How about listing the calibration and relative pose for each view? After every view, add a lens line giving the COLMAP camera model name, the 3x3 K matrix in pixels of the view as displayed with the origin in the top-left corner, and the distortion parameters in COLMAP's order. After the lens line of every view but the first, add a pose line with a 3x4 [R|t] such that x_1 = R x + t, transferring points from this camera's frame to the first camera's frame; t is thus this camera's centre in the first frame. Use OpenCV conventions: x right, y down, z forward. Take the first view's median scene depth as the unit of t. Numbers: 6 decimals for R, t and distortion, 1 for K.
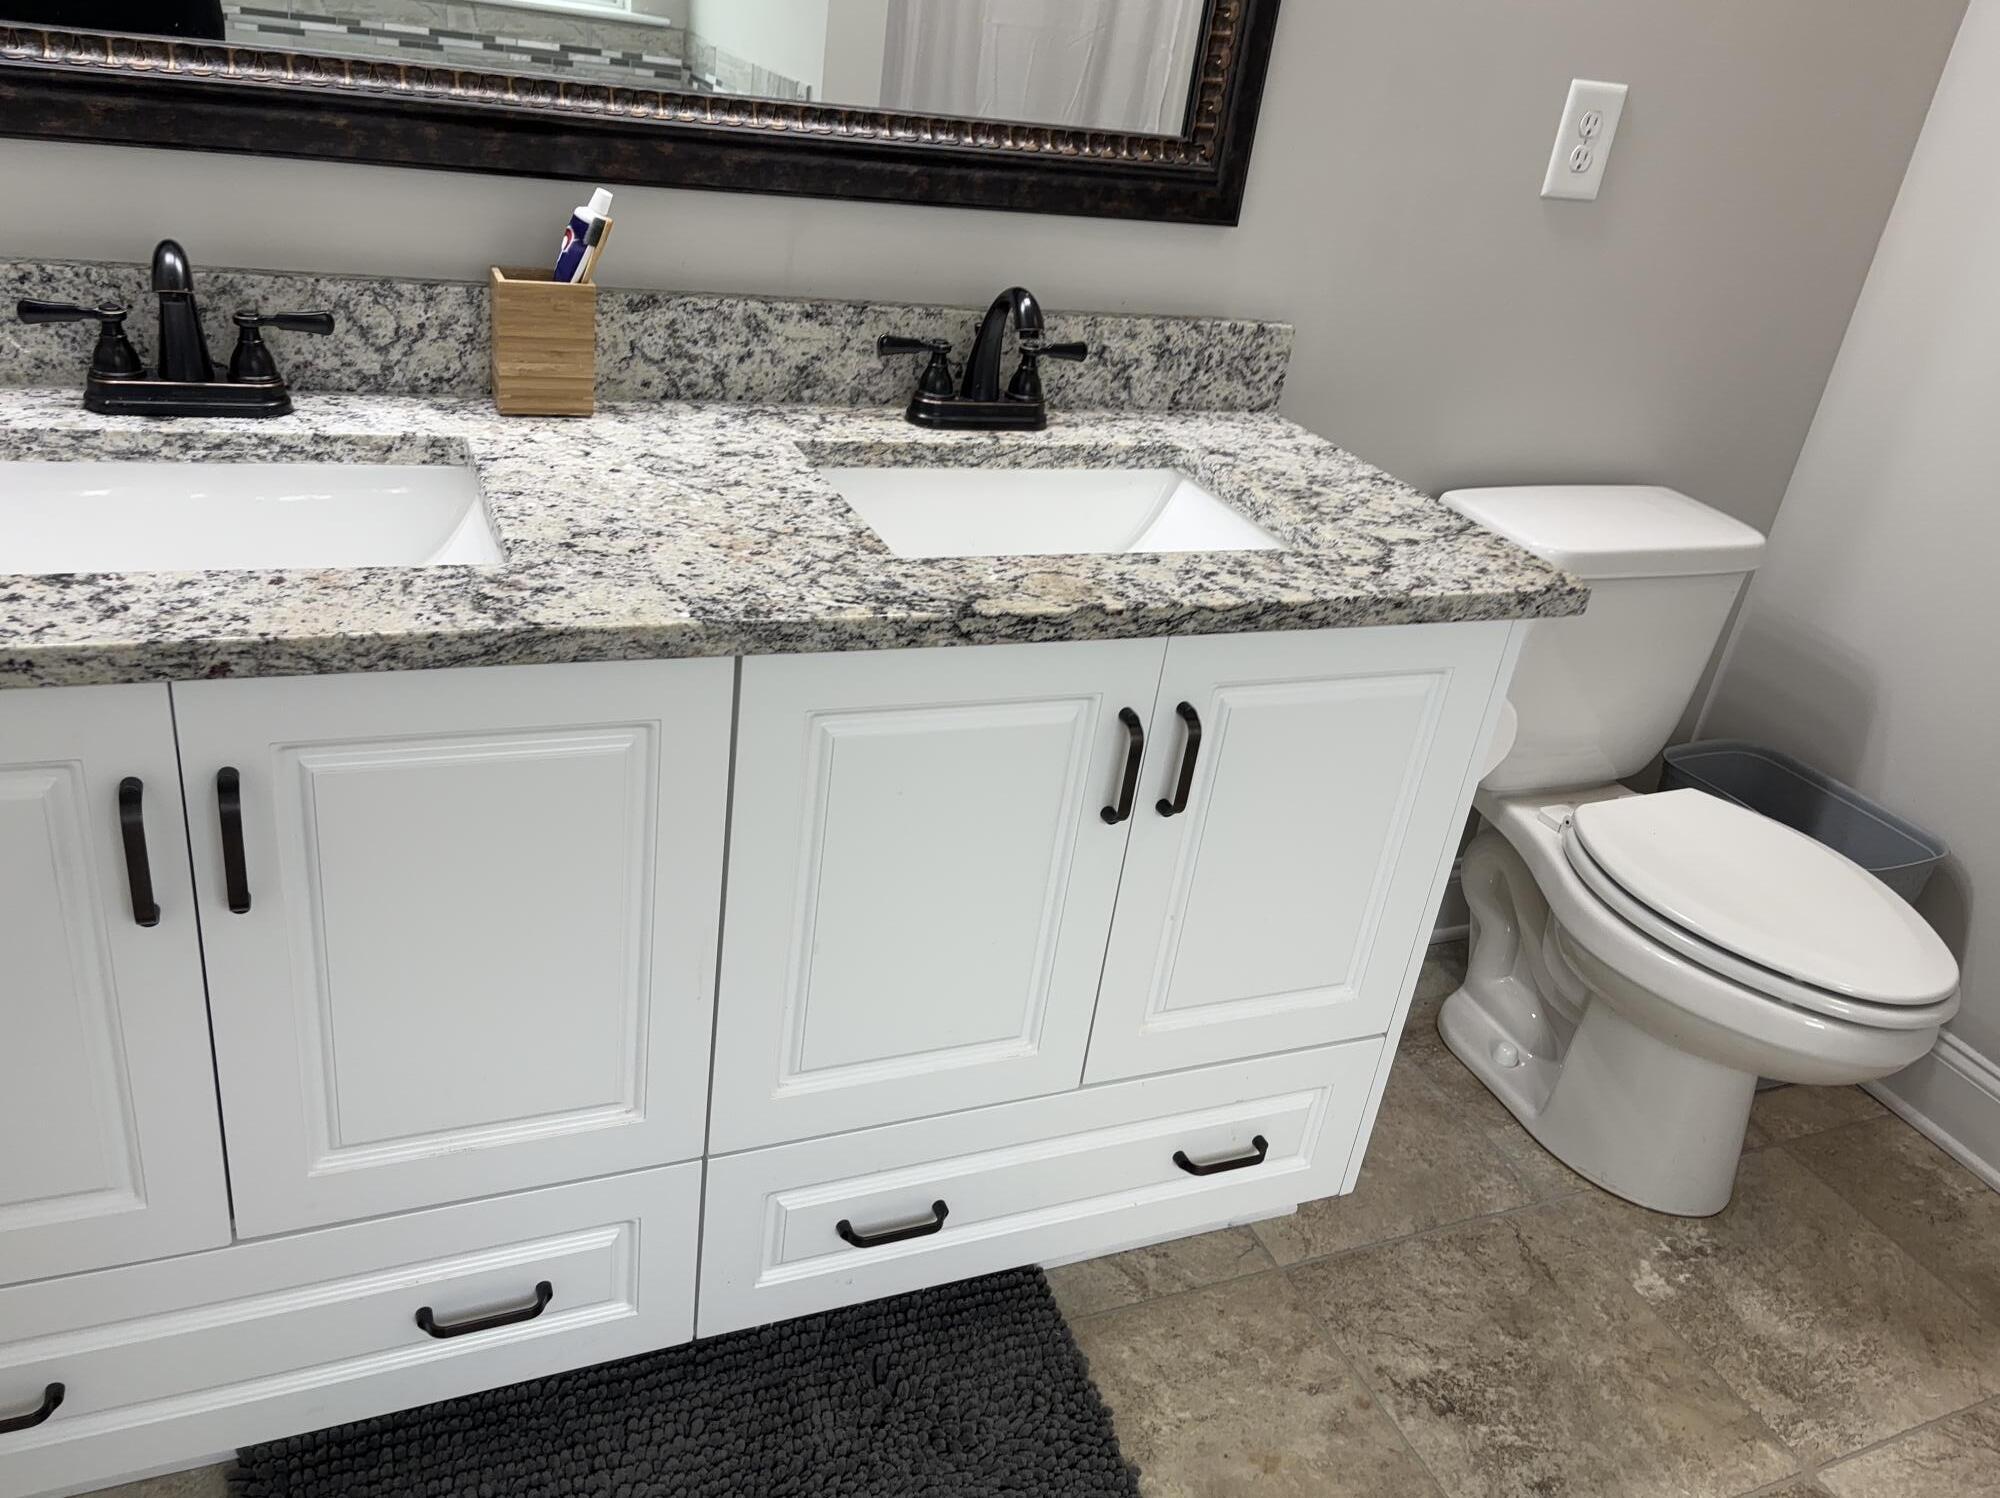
lens RADIAL K [[1538.8, 0, 995.9], [0, 1538.8, 761.4], [0, 0, 1]] dist [0.070920, -0.071078]
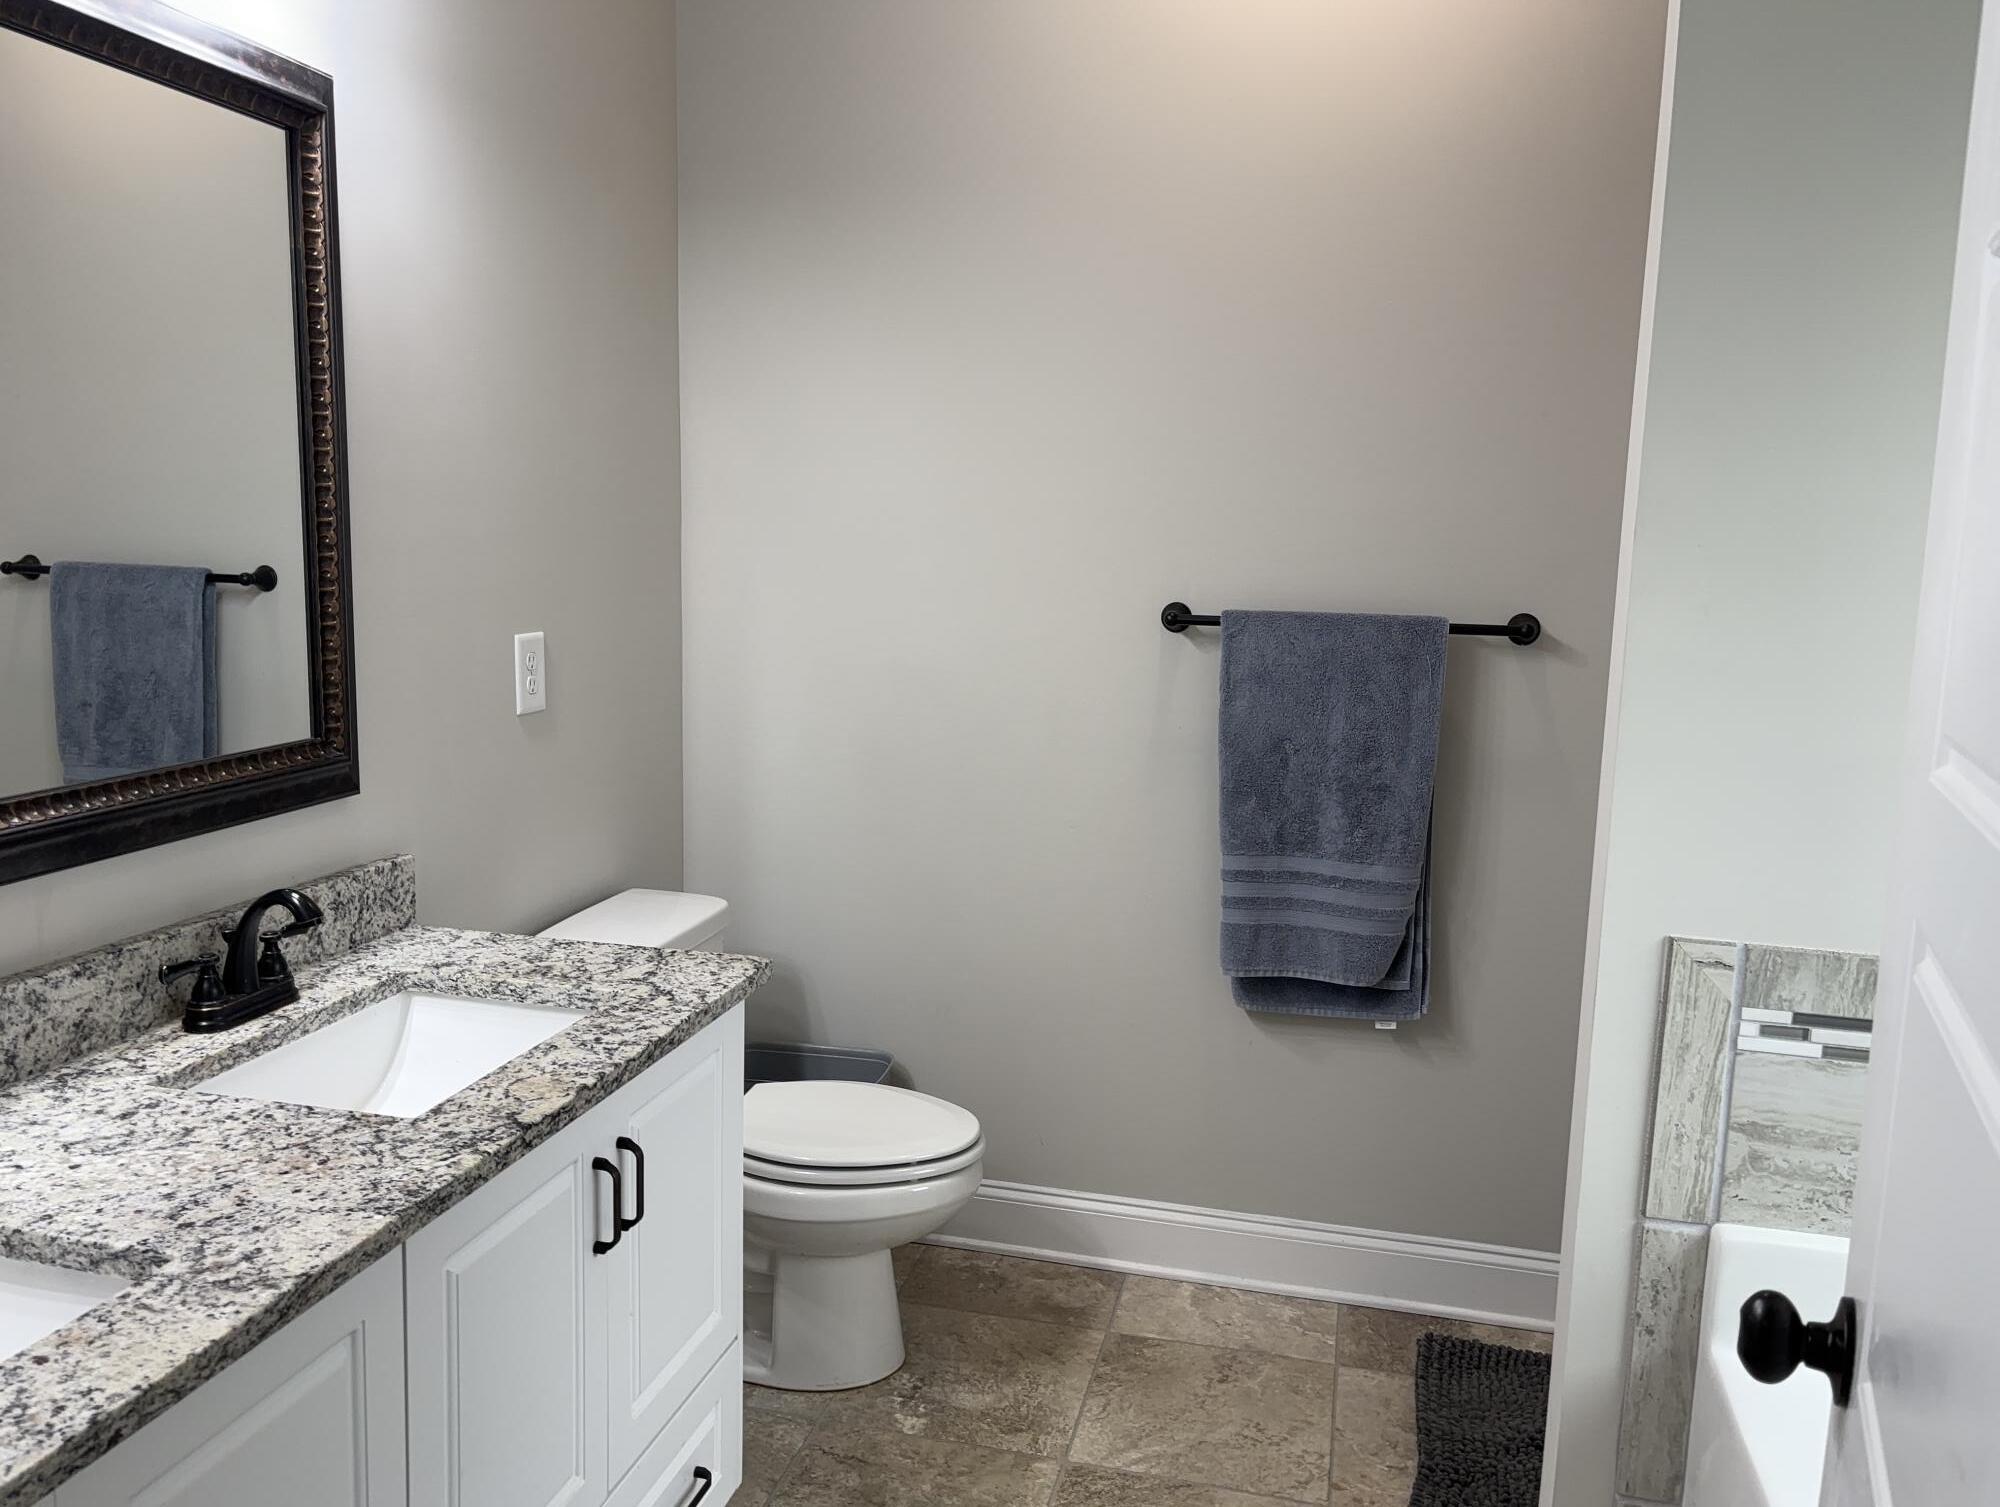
lens RADIAL K [[1538.8, 0, 995.9], [0, 1538.8, 765.9], [0, 0, 1]] dist [0.070920, -0.071078]
pose [[0.601320, -0.231682, 0.764681, -0.528815], [0.414004, 0.908891, -0.050184, -0.107993], [-0.683385, 0.346758, 0.642452, -0.149543]]
